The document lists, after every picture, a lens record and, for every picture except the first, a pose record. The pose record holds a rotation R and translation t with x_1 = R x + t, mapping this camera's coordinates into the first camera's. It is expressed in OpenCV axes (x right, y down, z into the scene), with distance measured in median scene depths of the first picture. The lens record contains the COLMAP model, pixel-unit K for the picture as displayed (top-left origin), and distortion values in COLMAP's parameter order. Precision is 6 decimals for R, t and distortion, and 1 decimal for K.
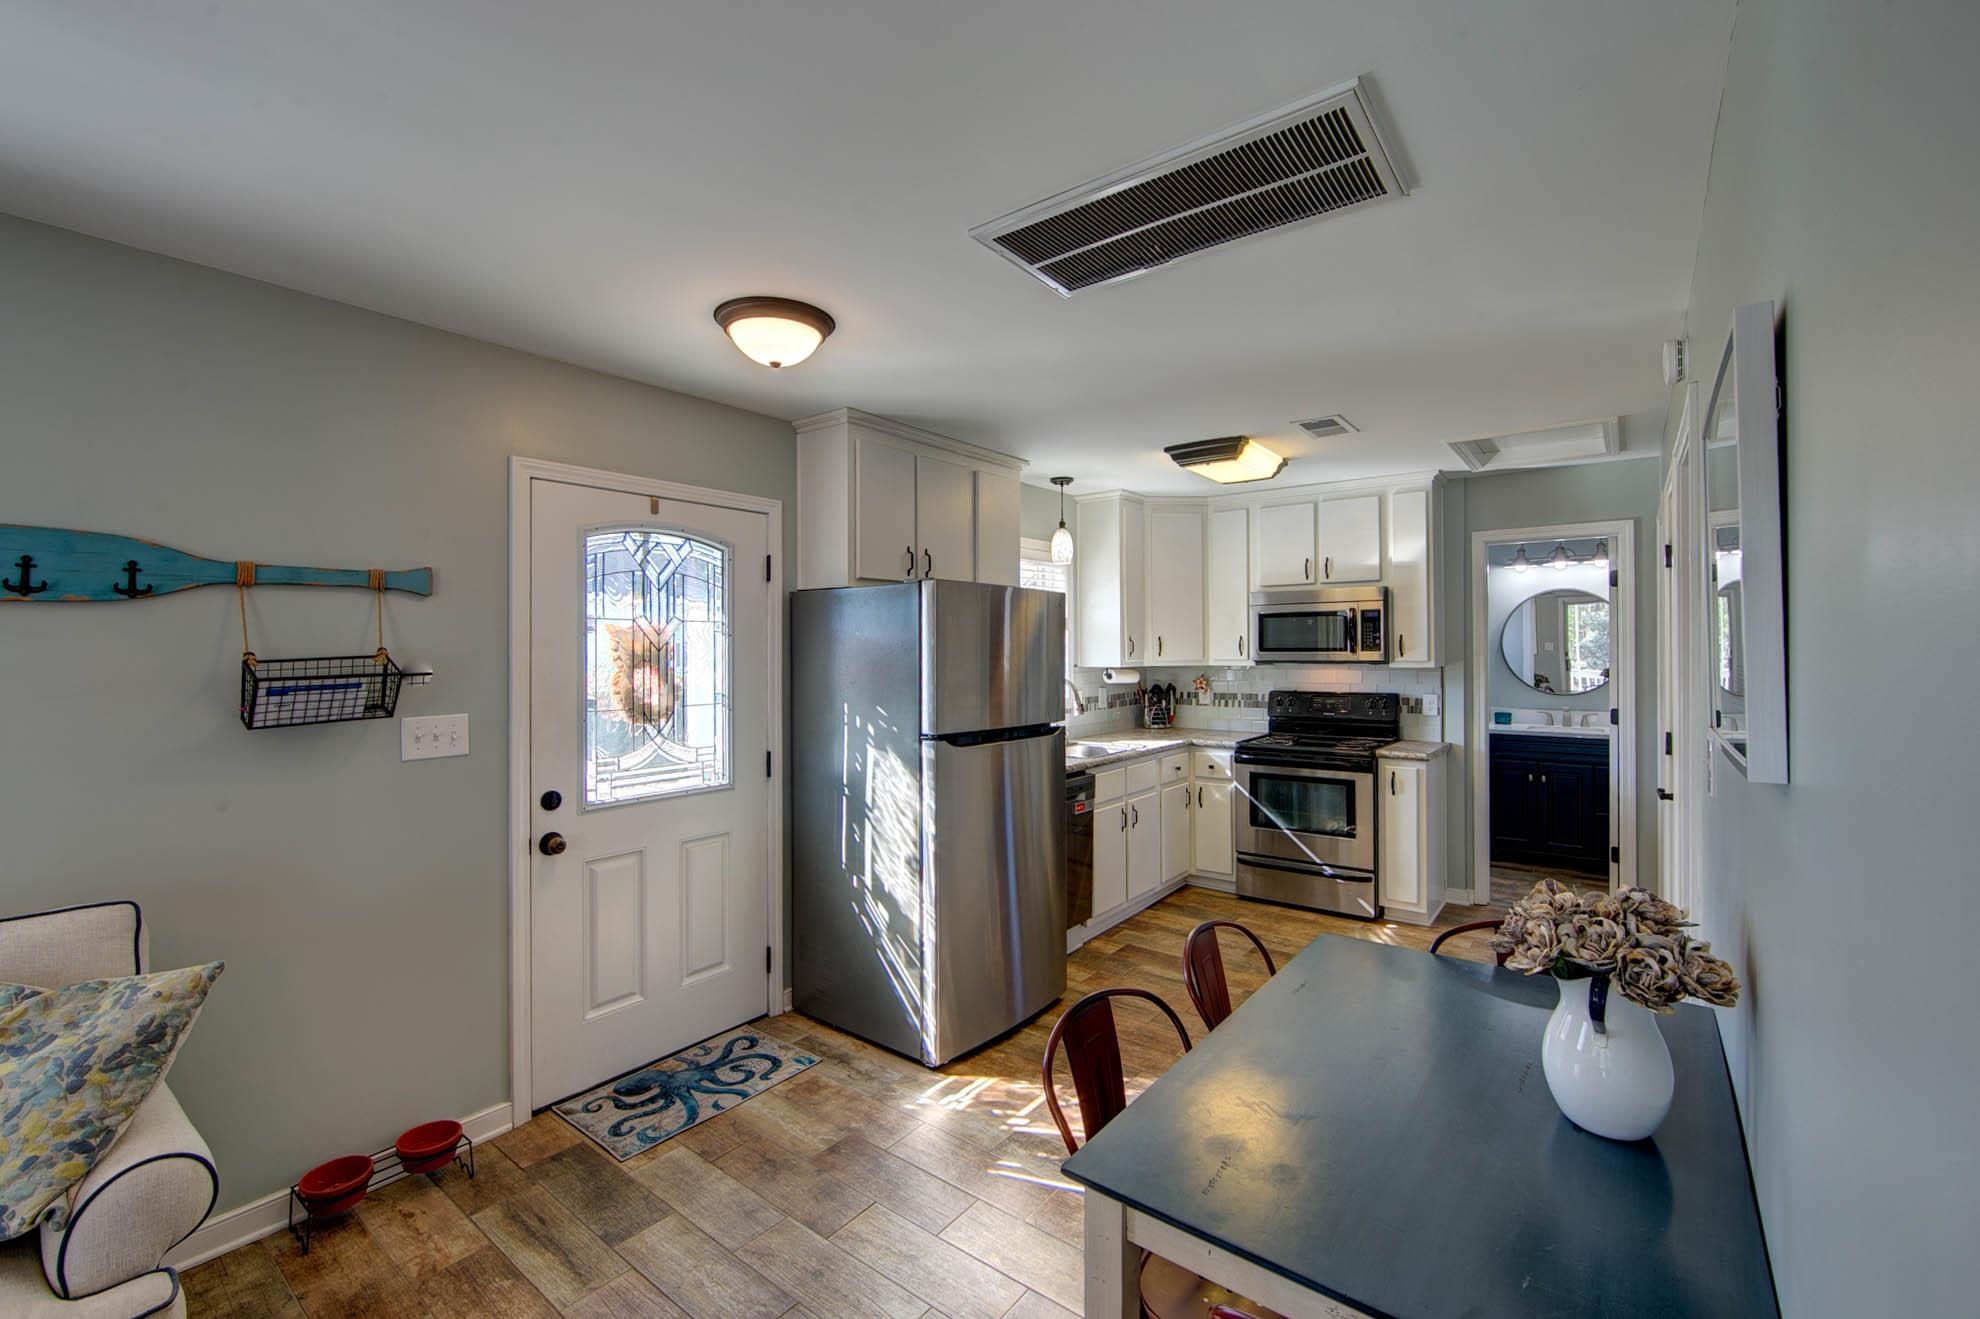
lens RADIAL K [[801.9, 0, 970.9], [0, 801.9, 652.6], [0, 0, 1]] dist [-0.012830, 0.002364]
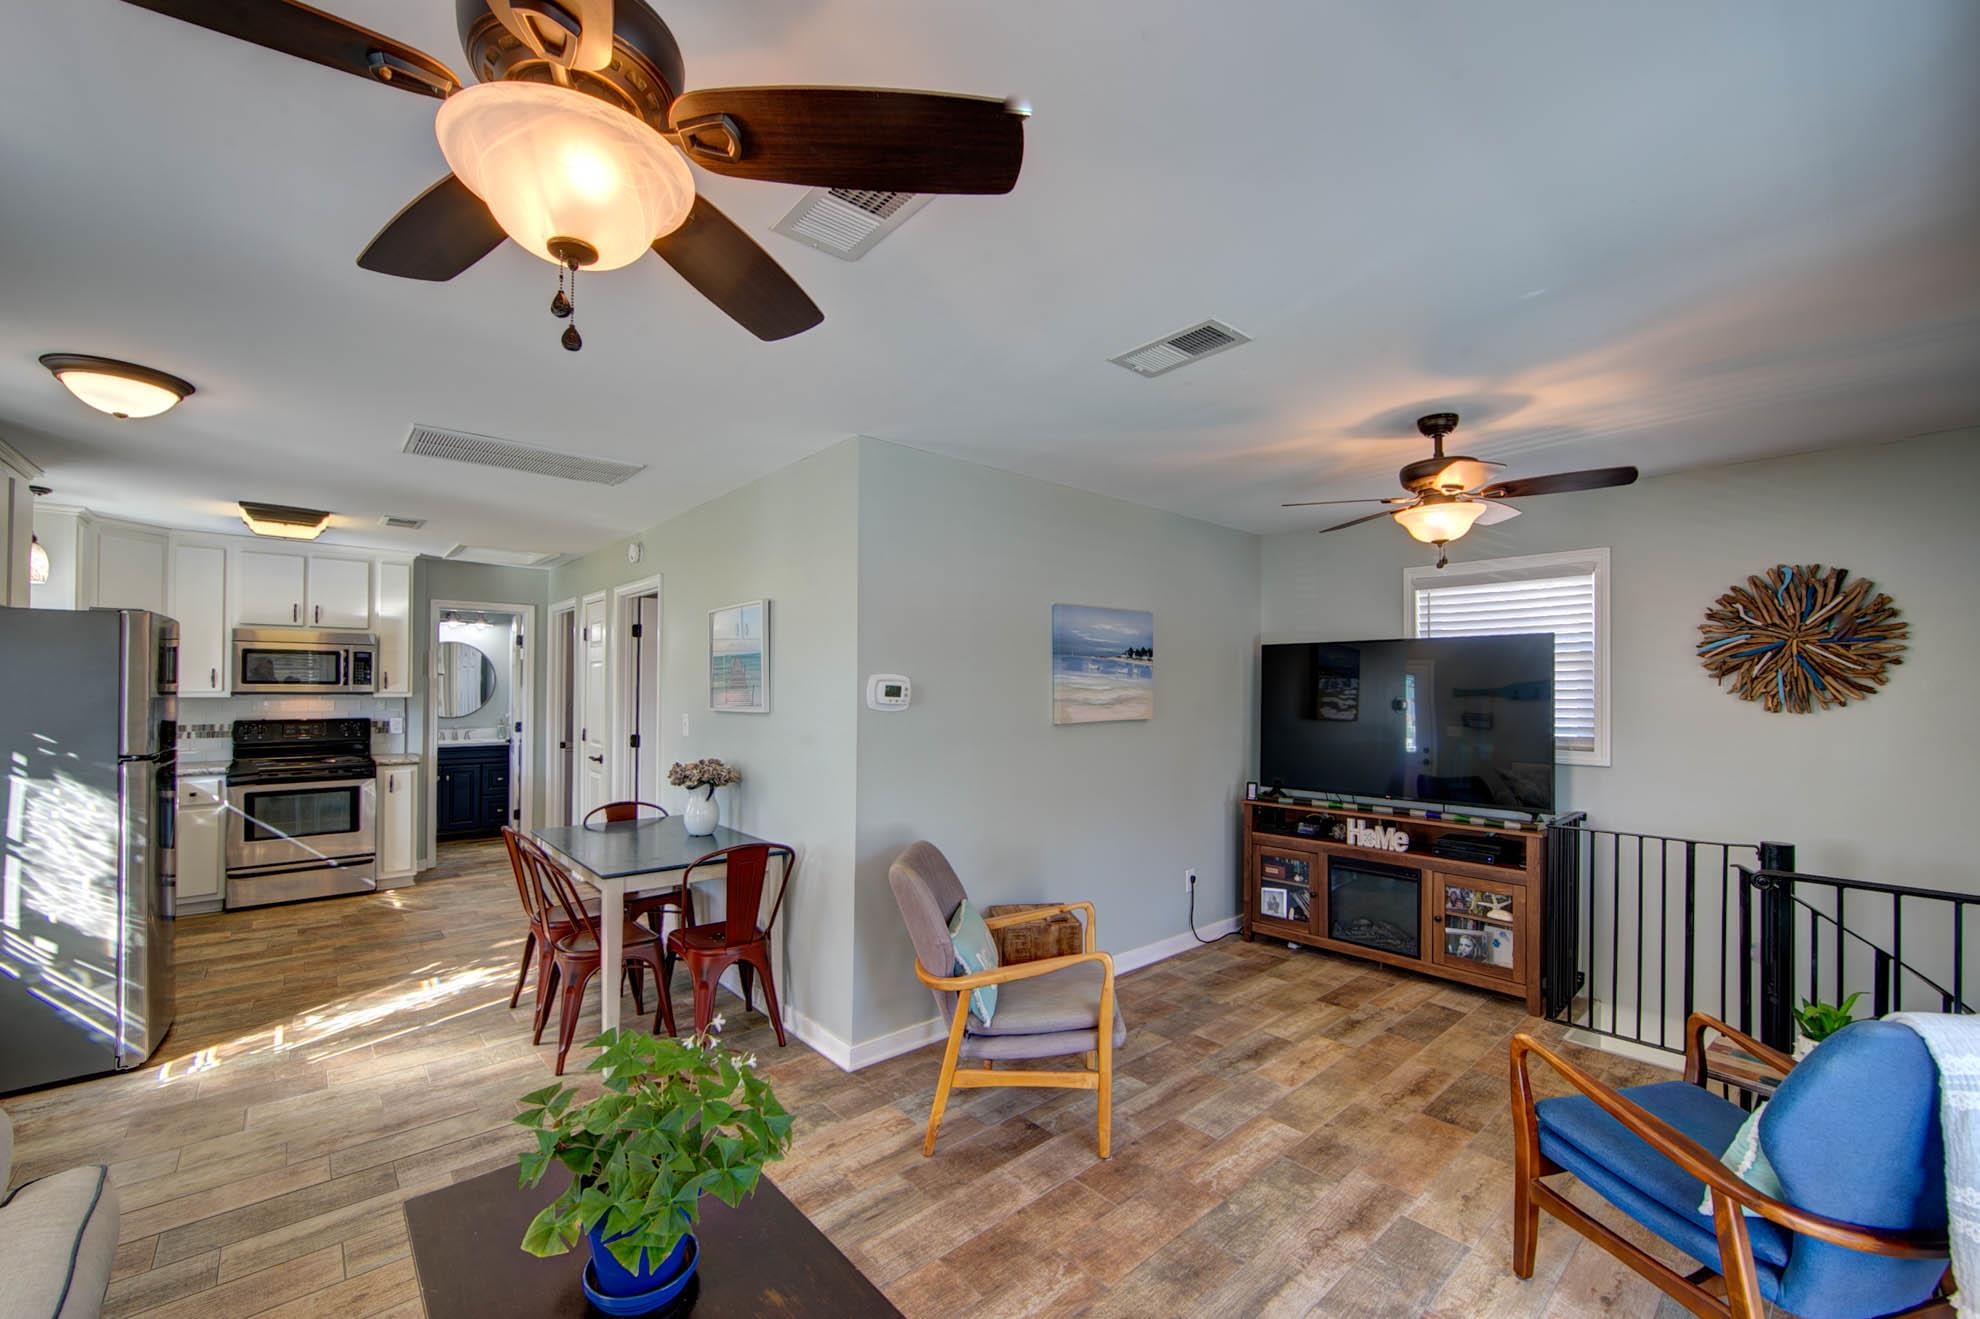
lens RADIAL K [[801.9, 0, 1017.4], [0, 801.9, 696.8], [0, 0, 1]] dist [-0.012830, 0.002364]
pose [[0.132774, -0.001253, 0.991145, -0.653684], [-0.005544, 0.999983, 0.002007, 0.010605], [-0.991131, -0.005761, 0.132765, -0.211282]]
